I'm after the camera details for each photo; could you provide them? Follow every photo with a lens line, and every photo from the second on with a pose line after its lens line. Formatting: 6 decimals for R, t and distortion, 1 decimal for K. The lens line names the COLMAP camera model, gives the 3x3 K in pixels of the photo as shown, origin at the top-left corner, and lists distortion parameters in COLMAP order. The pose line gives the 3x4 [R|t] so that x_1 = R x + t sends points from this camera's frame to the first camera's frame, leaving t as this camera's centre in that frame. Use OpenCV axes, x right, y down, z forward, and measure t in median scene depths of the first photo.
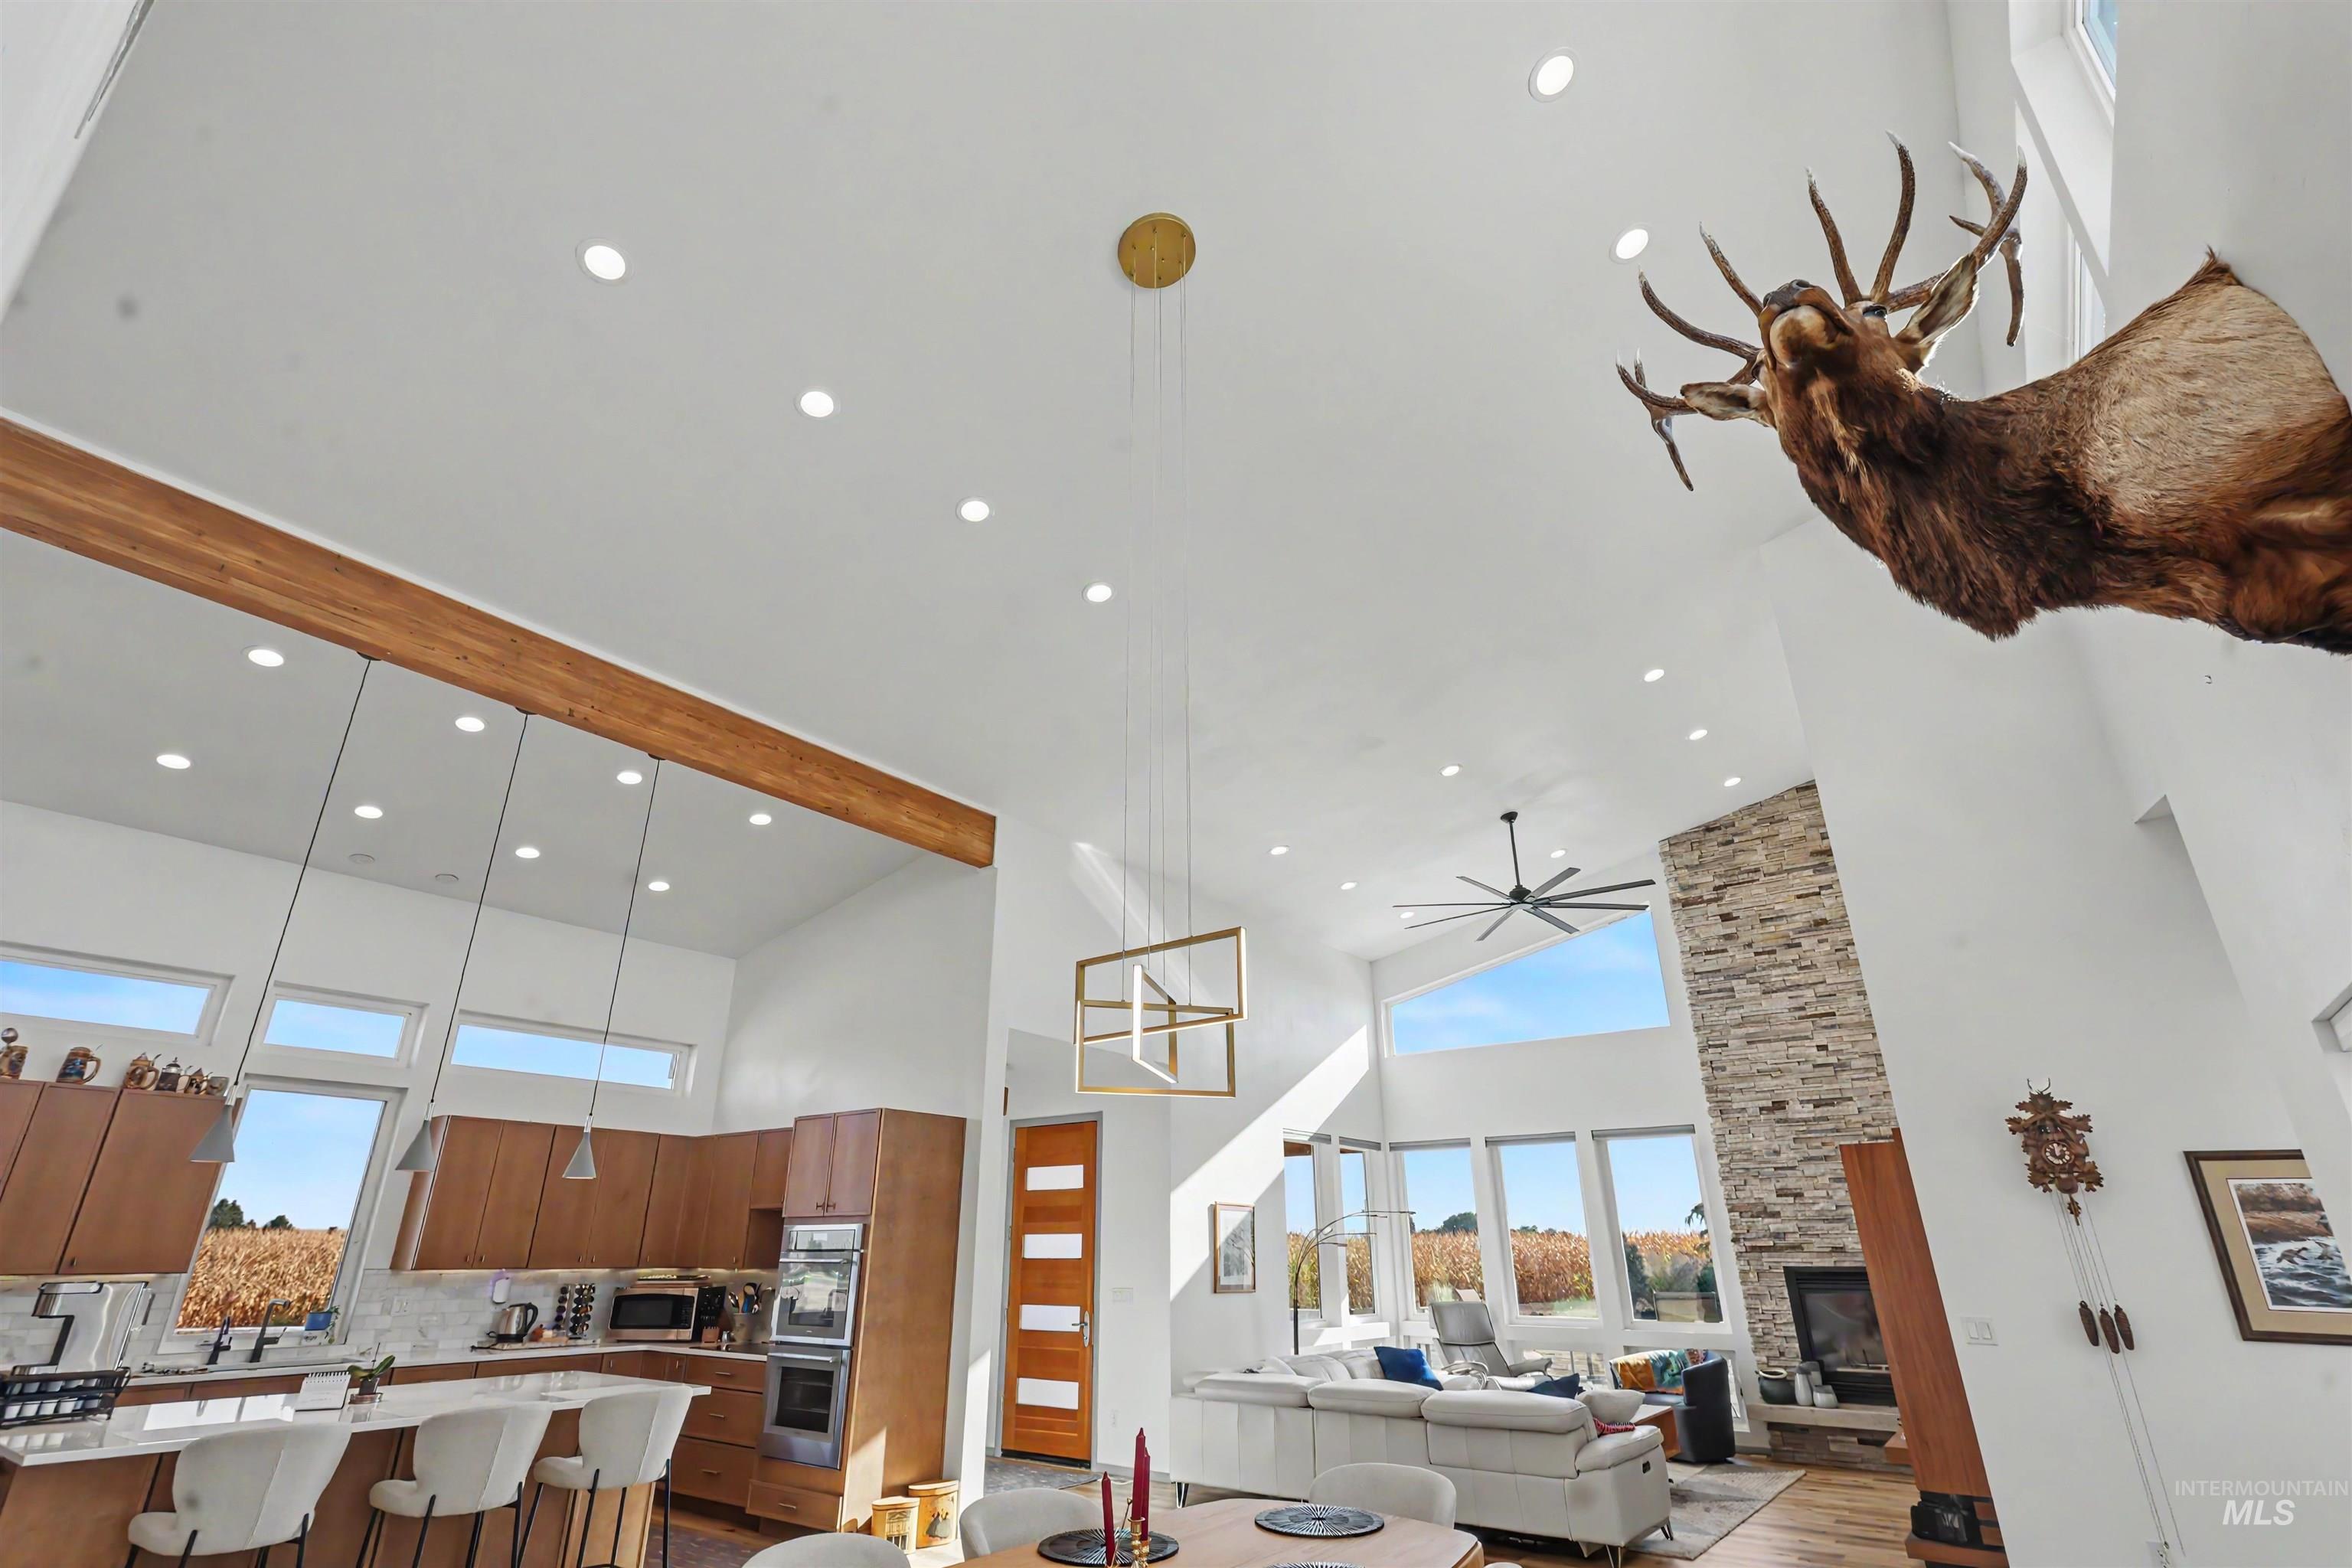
lens RADIAL K [[1114.1, 0, 1161.0], [0, 1114.1, 775.2], [0, 0, 1]] dist [-0.002865, 0.001593]
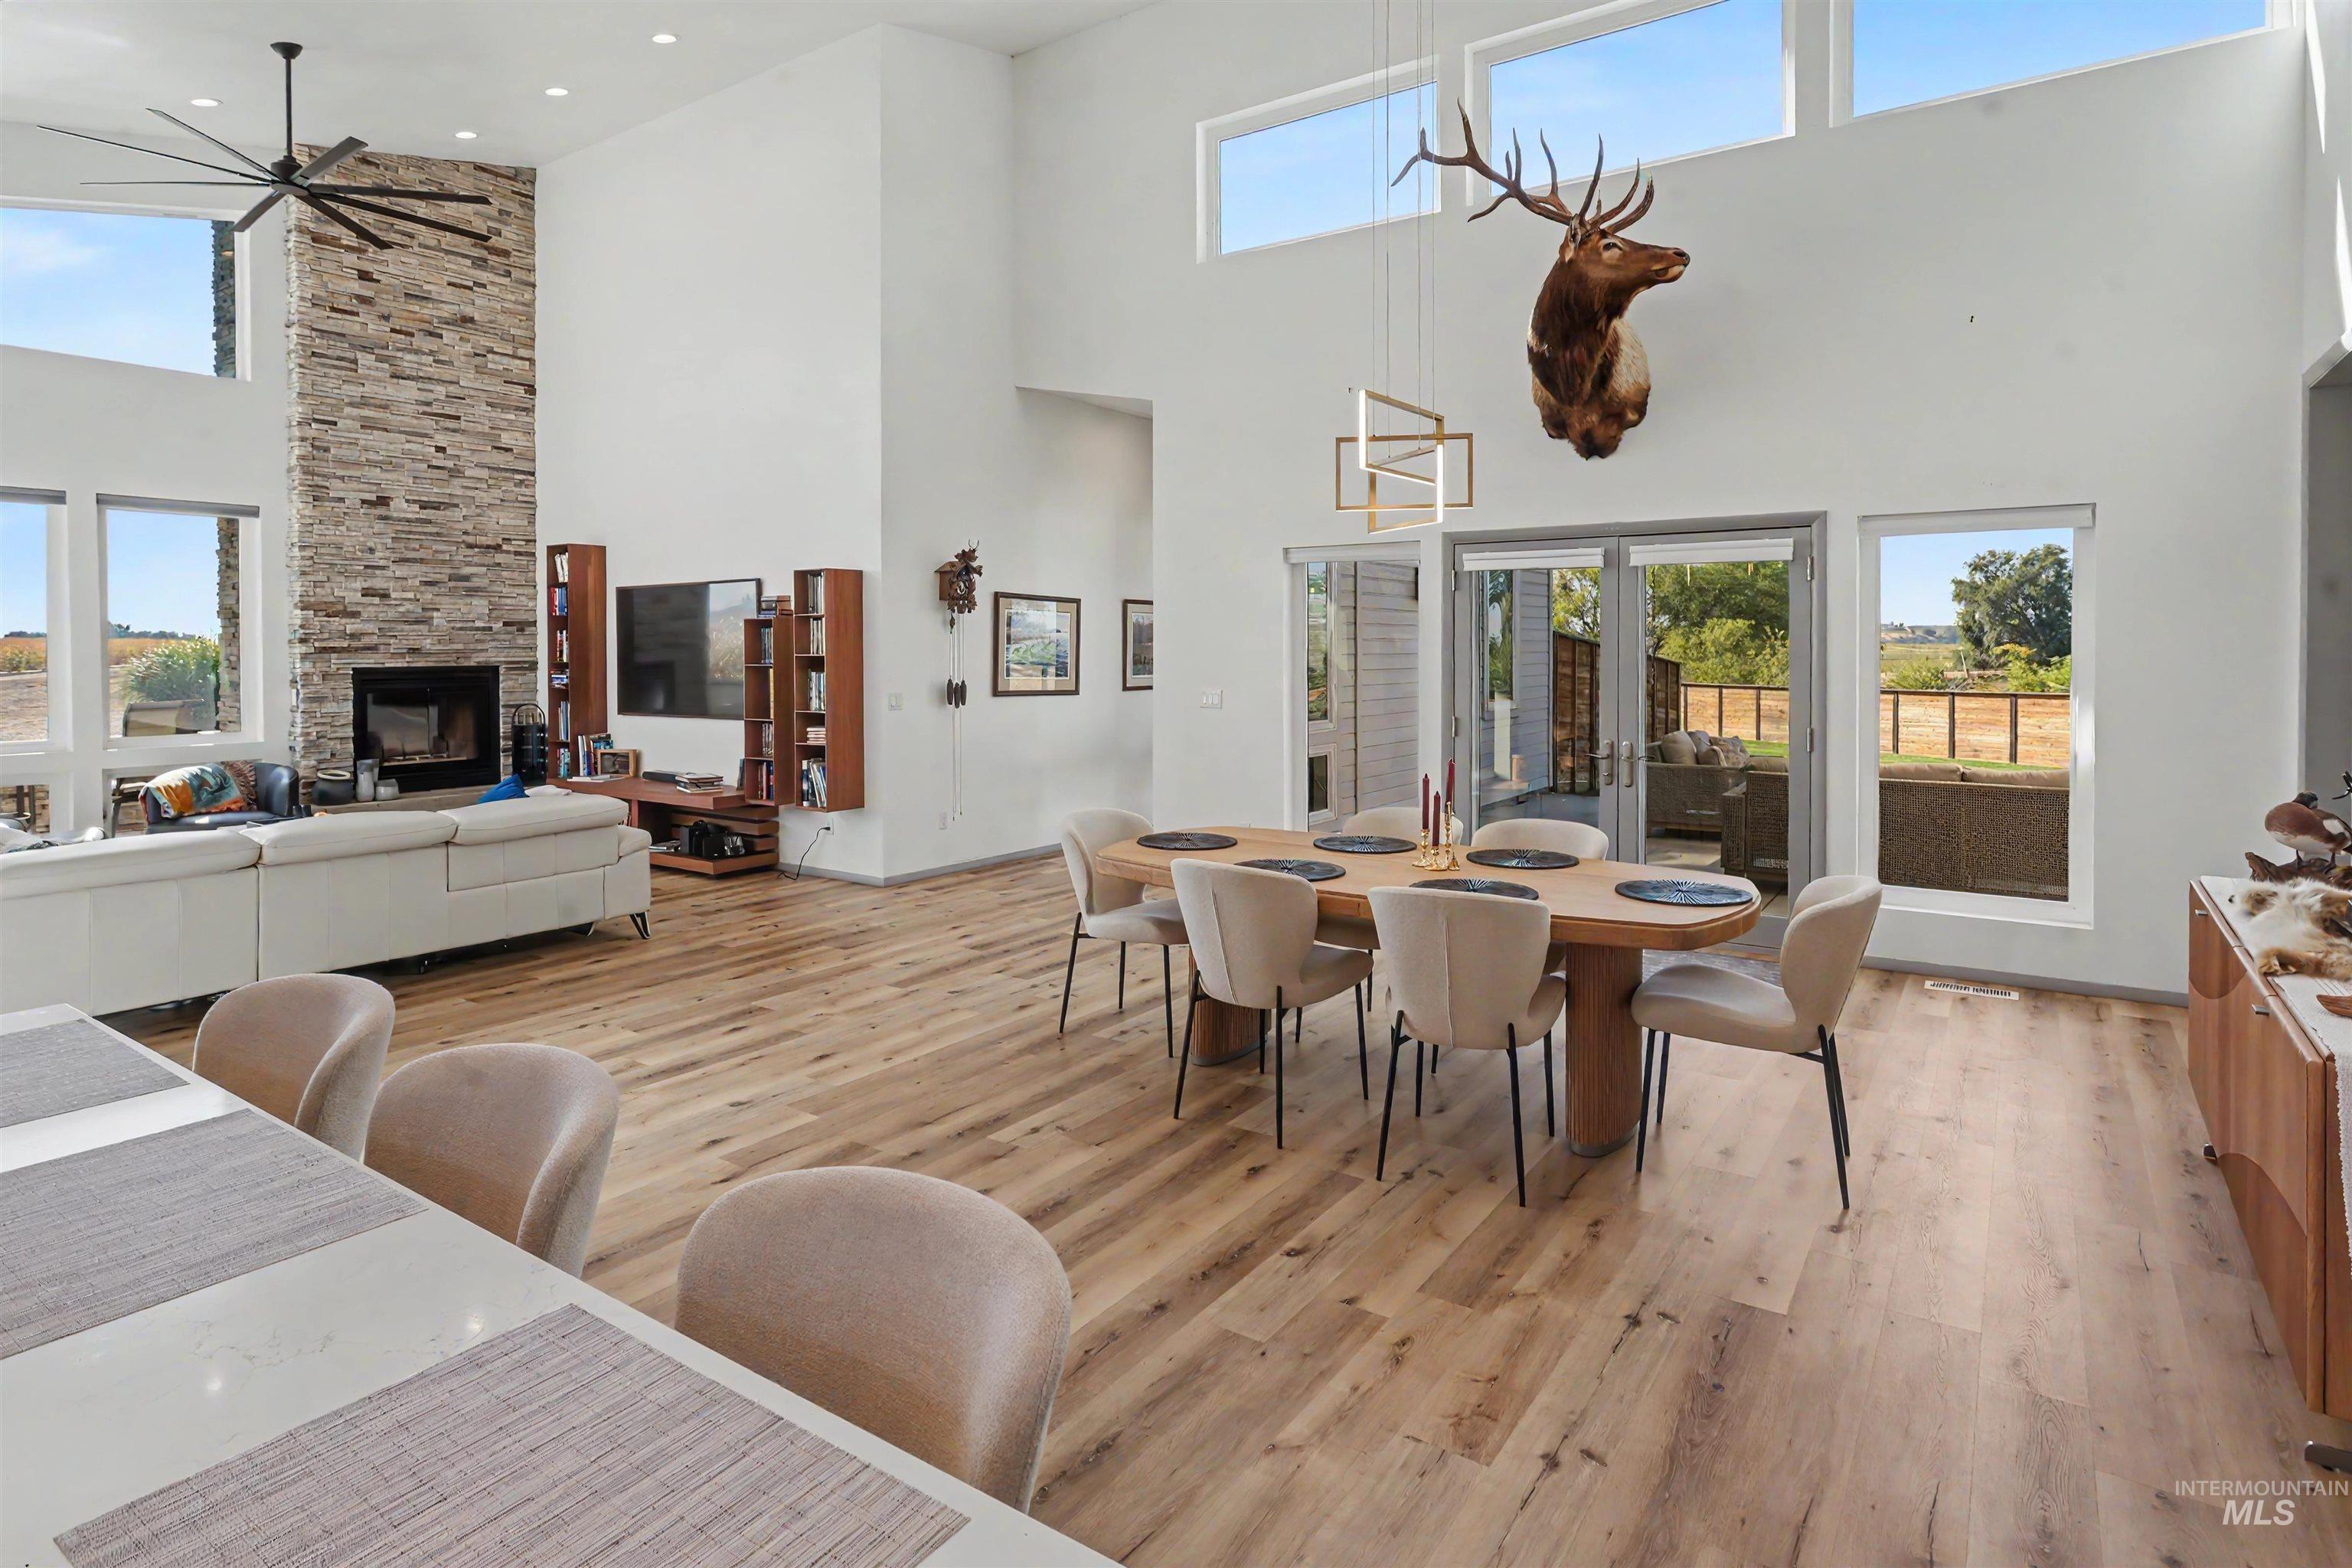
lens RADIAL K [[1233.0, 0, 1171.3], [0, 1233.0, 662.0], [0, 0, 1]] dist [-0.001036, -0.000176]
pose [[-0.039357, -0.010862, 0.999166, -0.540430], [-0.387717, 0.921764, -0.005251, 0.210860], [-0.920938, -0.387600, -0.040489, 0.491226]]
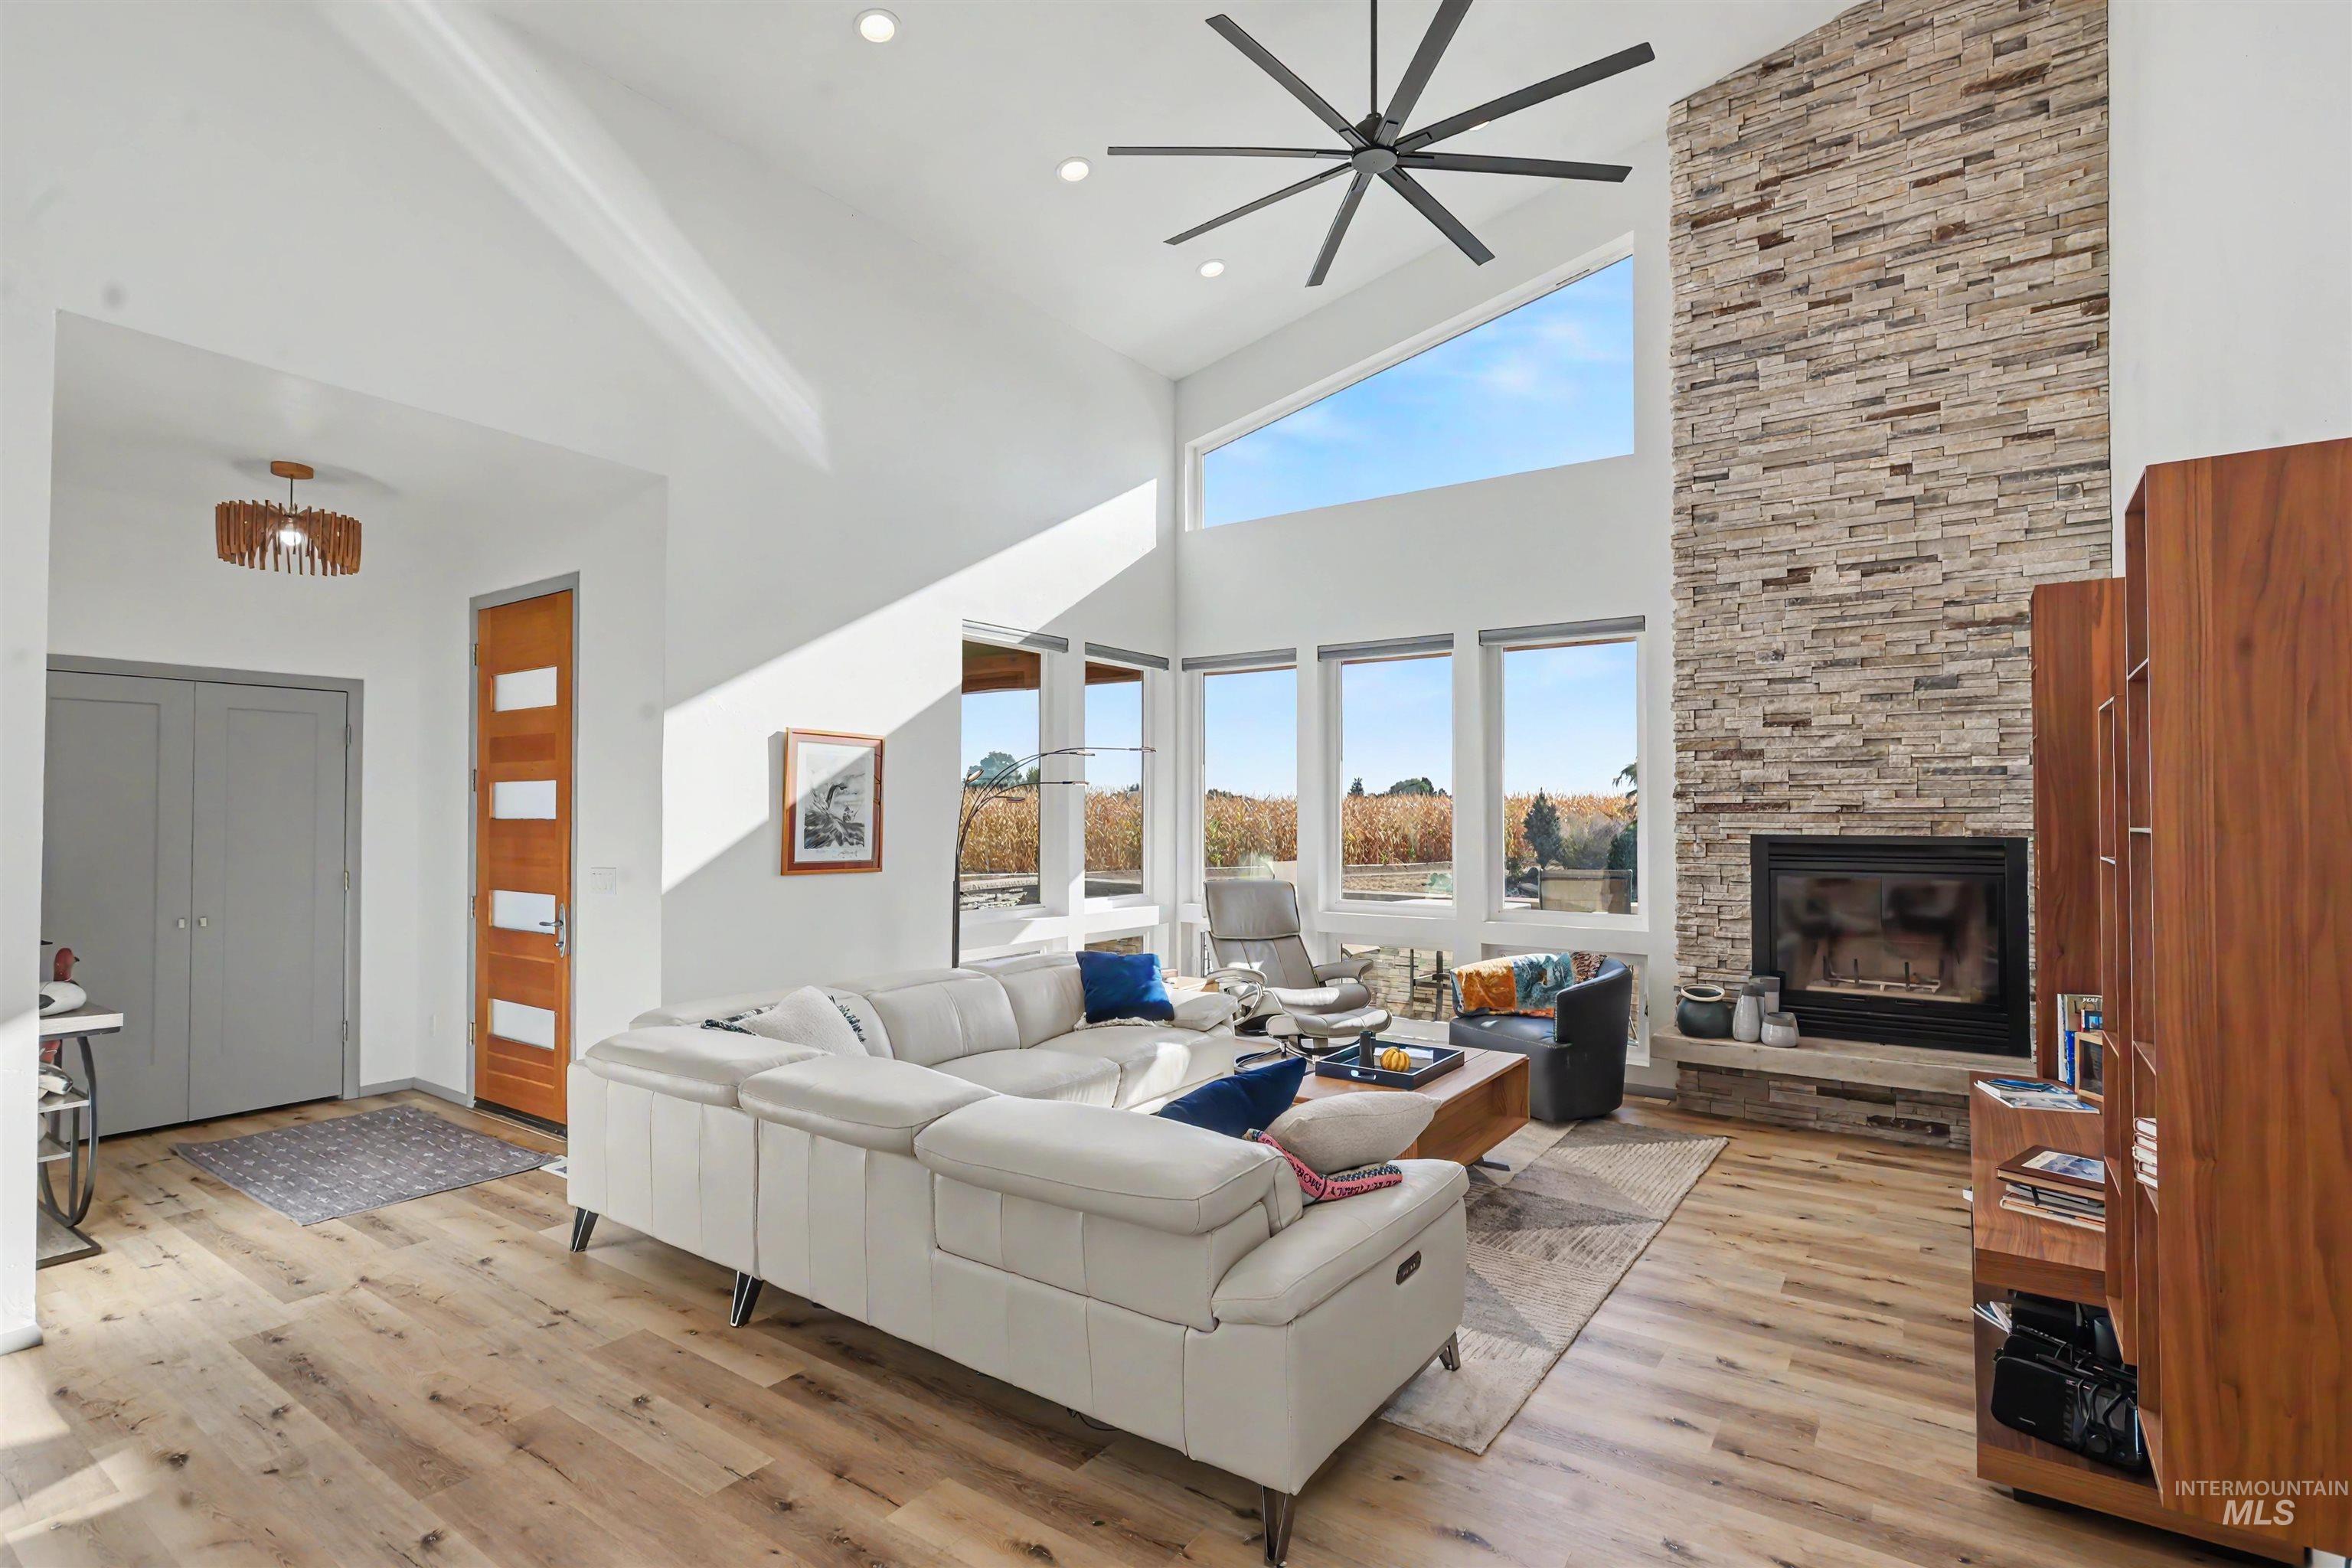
lens RADIAL K [[1114.2, 0, 1176.0], [0, 1114.2, 784.0], [0, 0, 1]] dist [-0.000086, 0.000618]
pose [[0.999382, 0.003081, 0.035010, 0.260376], [-0.015826, 0.928902, 0.369988, 0.227179], [-0.031381, -0.370314, 0.928376, 0.528529]]
